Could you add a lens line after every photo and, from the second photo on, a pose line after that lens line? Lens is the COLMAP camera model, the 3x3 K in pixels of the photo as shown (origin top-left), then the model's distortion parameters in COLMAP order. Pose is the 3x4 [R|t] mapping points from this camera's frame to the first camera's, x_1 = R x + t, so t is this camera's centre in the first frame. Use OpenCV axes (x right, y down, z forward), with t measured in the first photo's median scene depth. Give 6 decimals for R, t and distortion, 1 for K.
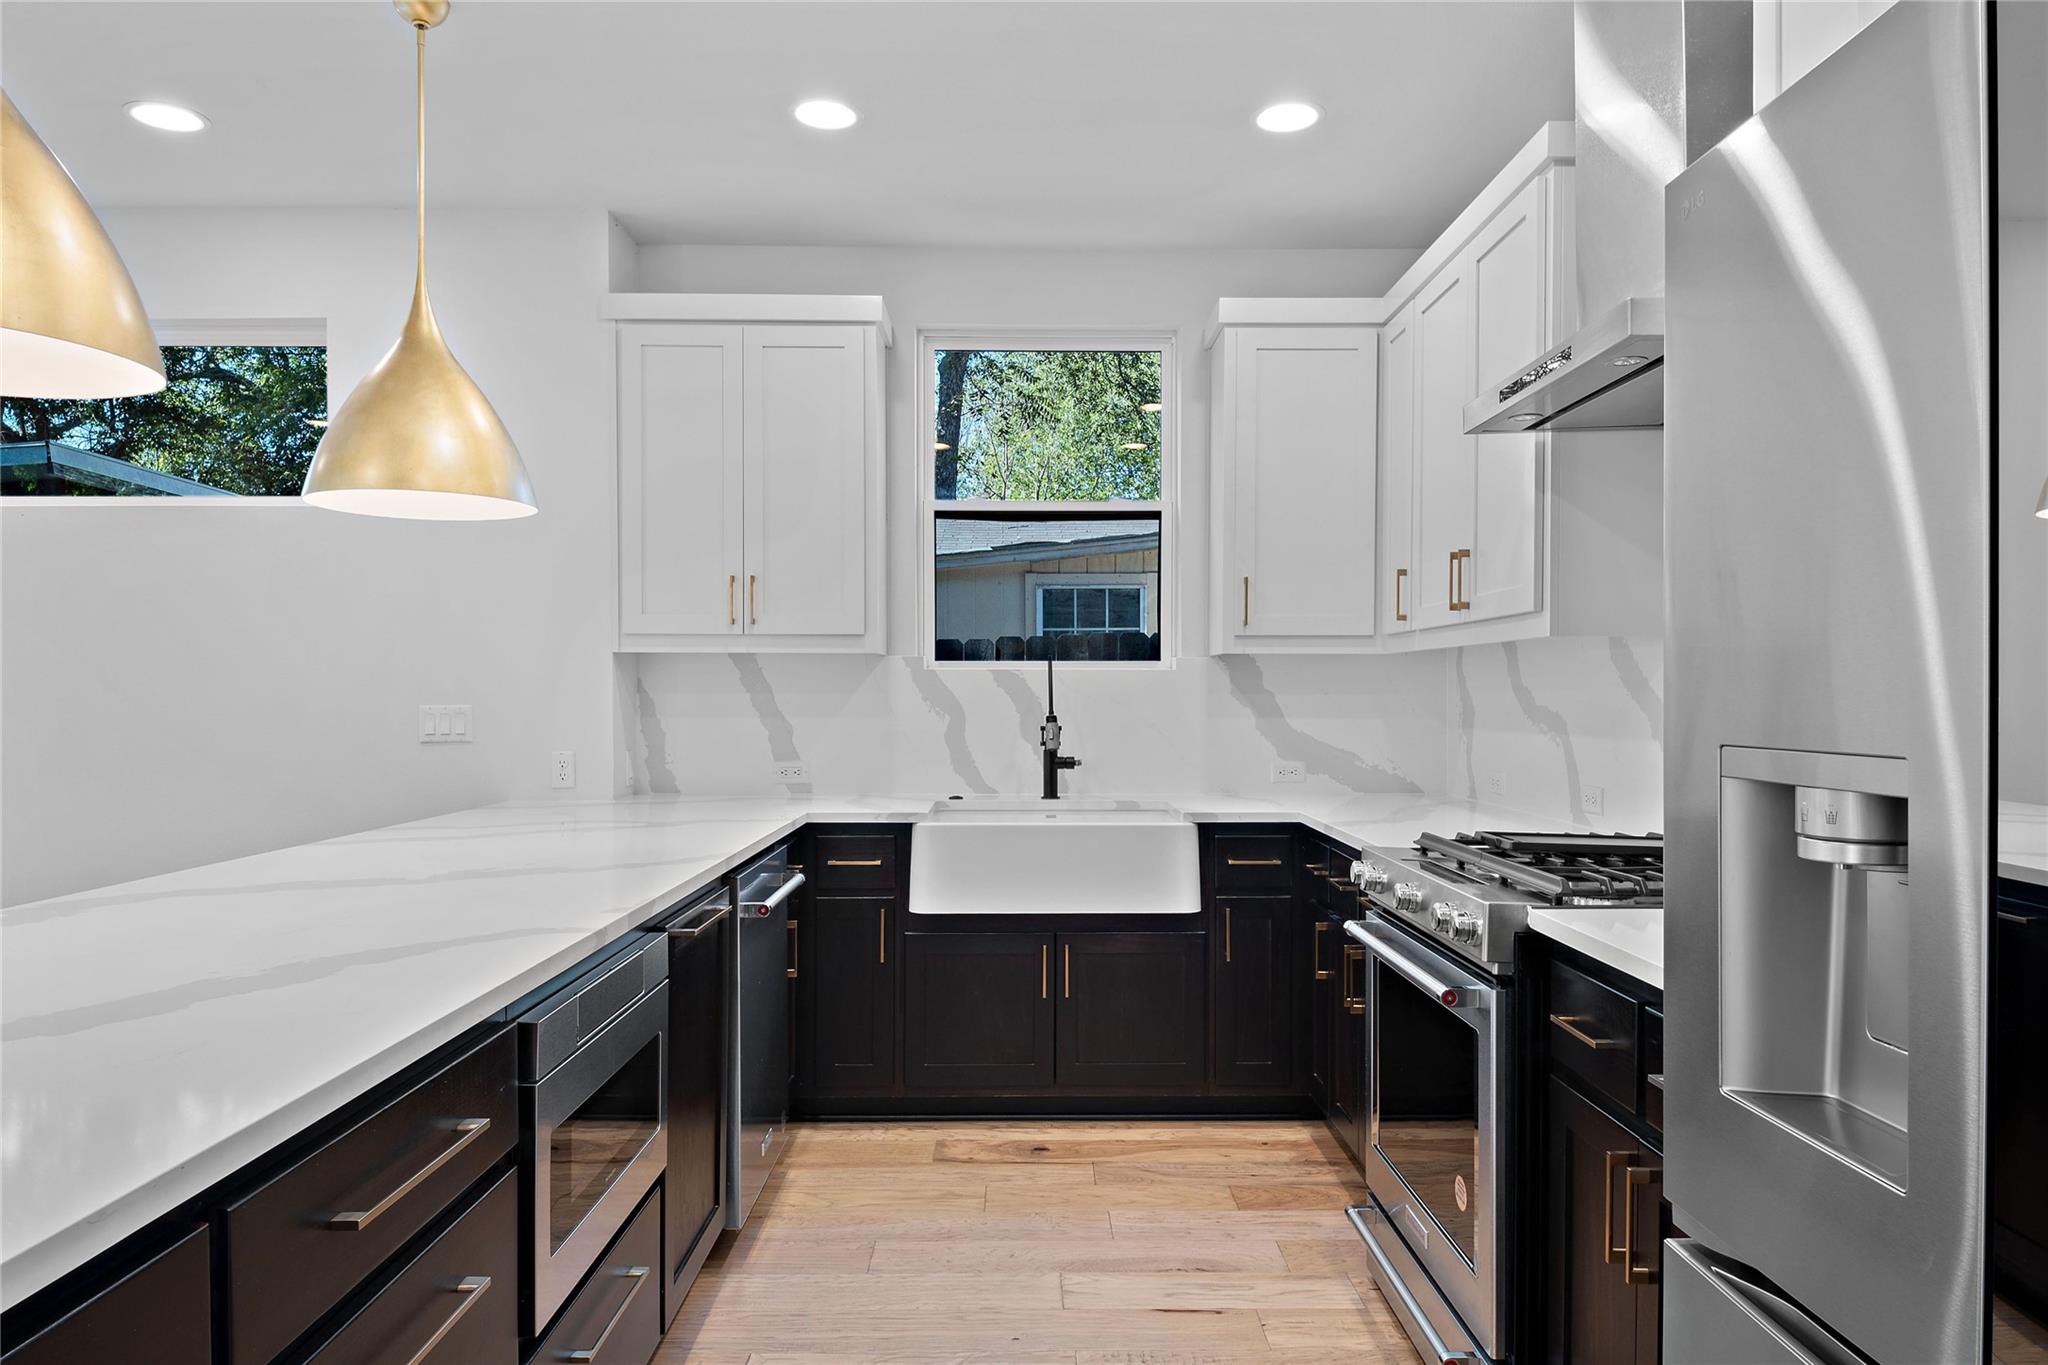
lens RADIAL K [[1295.2, 0, 1040.0], [0, 1295.2, 708.6], [0, 0, 1]] dist [0.026129, -0.036014]
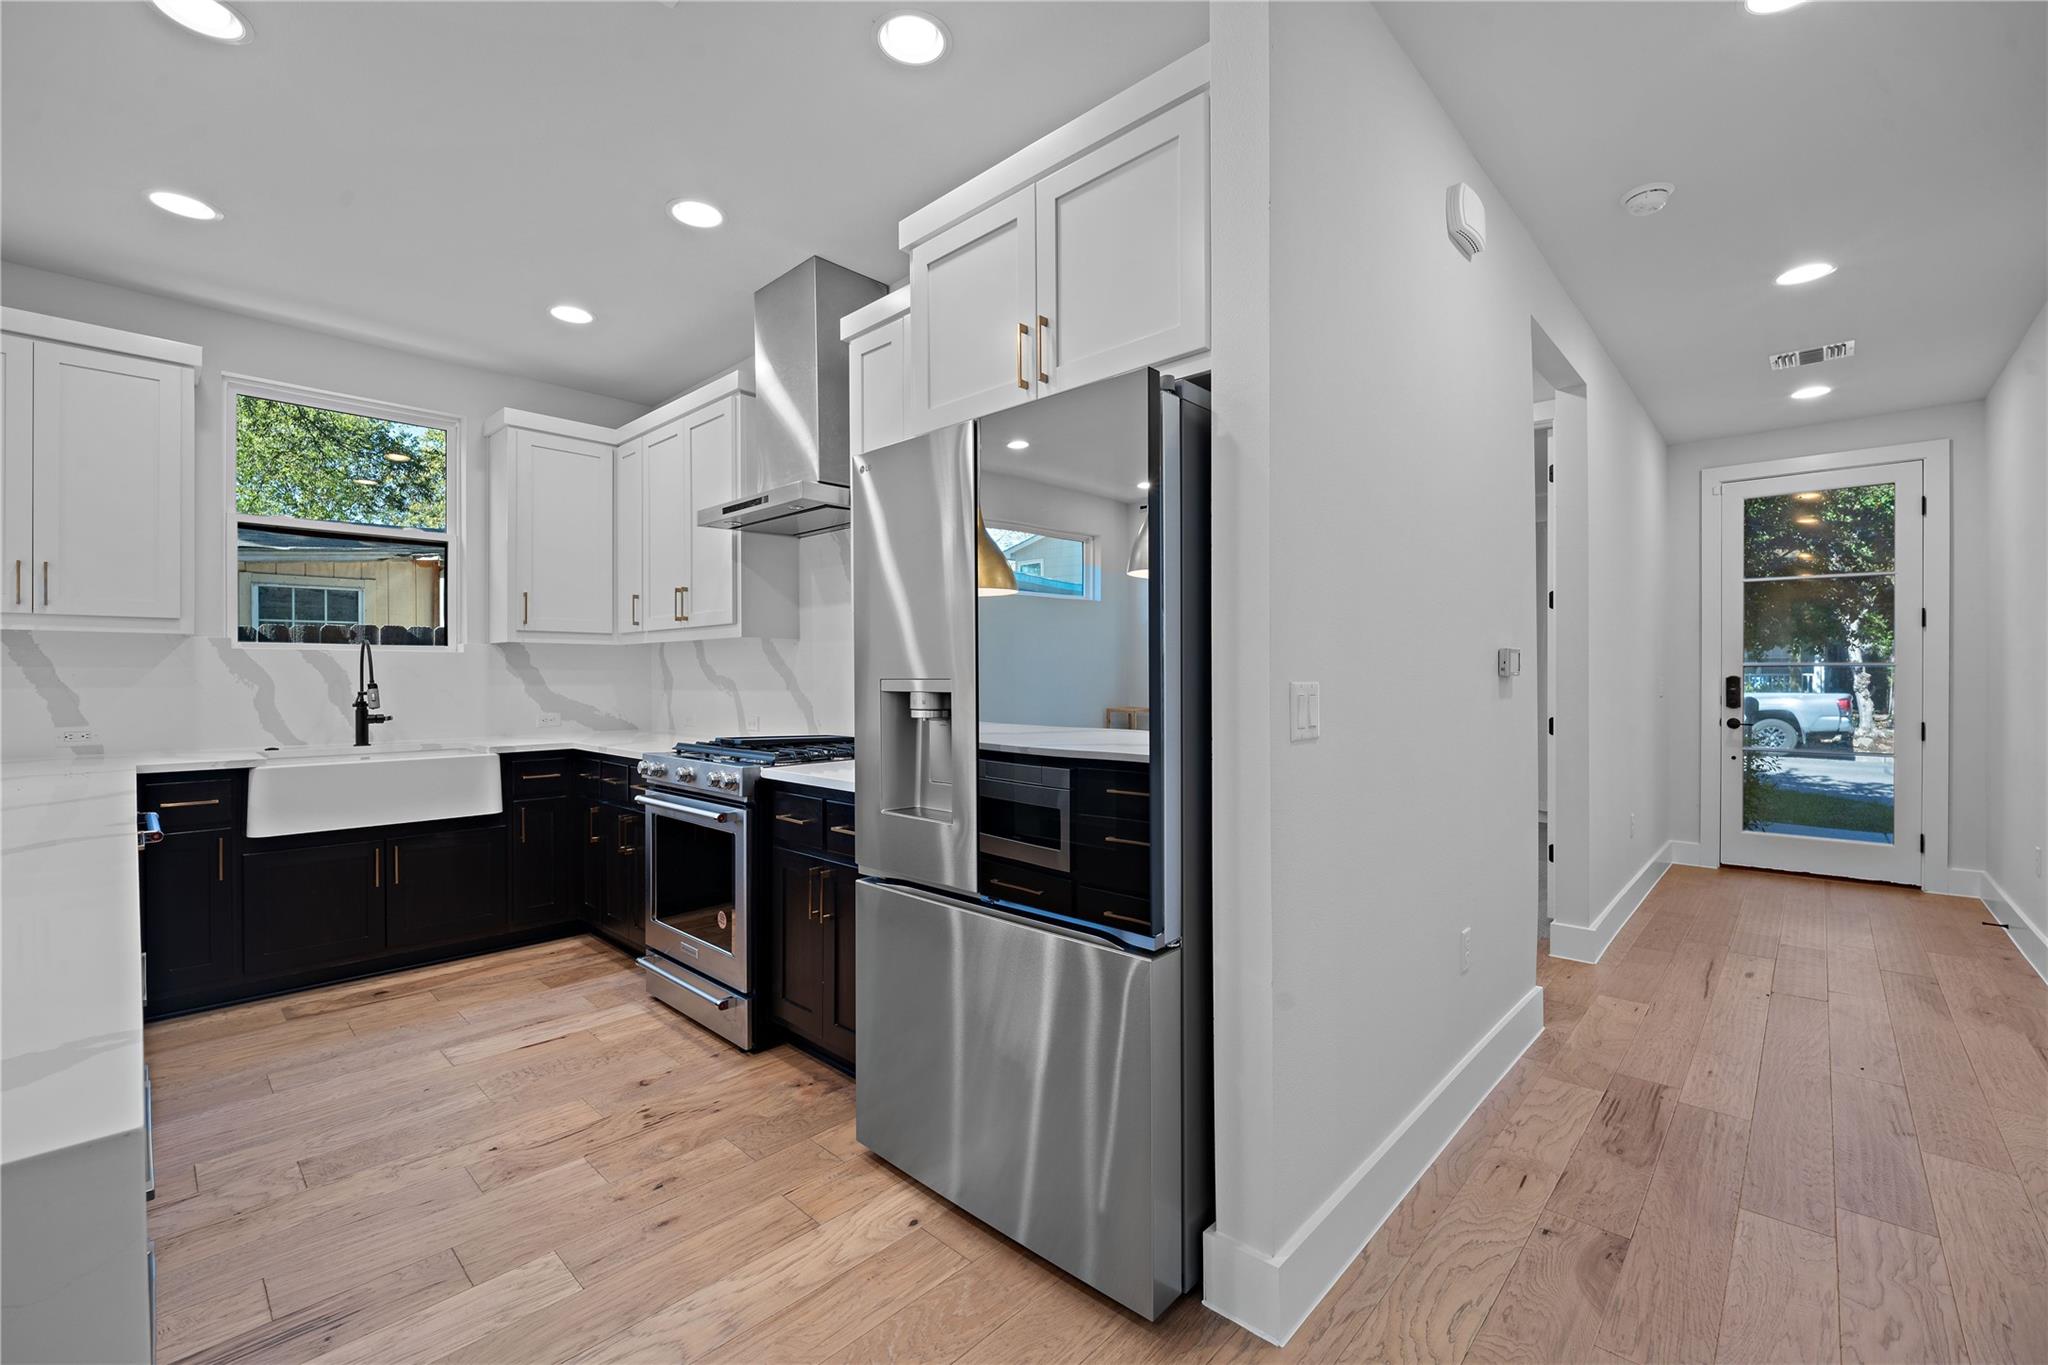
lens RADIAL K [[851.2, 0, 1024.4], [0, 851.2, 679.3], [0, 0, 1]] dist [-0.004726, -0.005889]
pose [[0.694196, -0.003703, 0.719776, -0.167095], [0.010750, 0.999929, -0.005224, 0.013746], [-0.719705, 0.011364, 0.694187, -0.129757]]
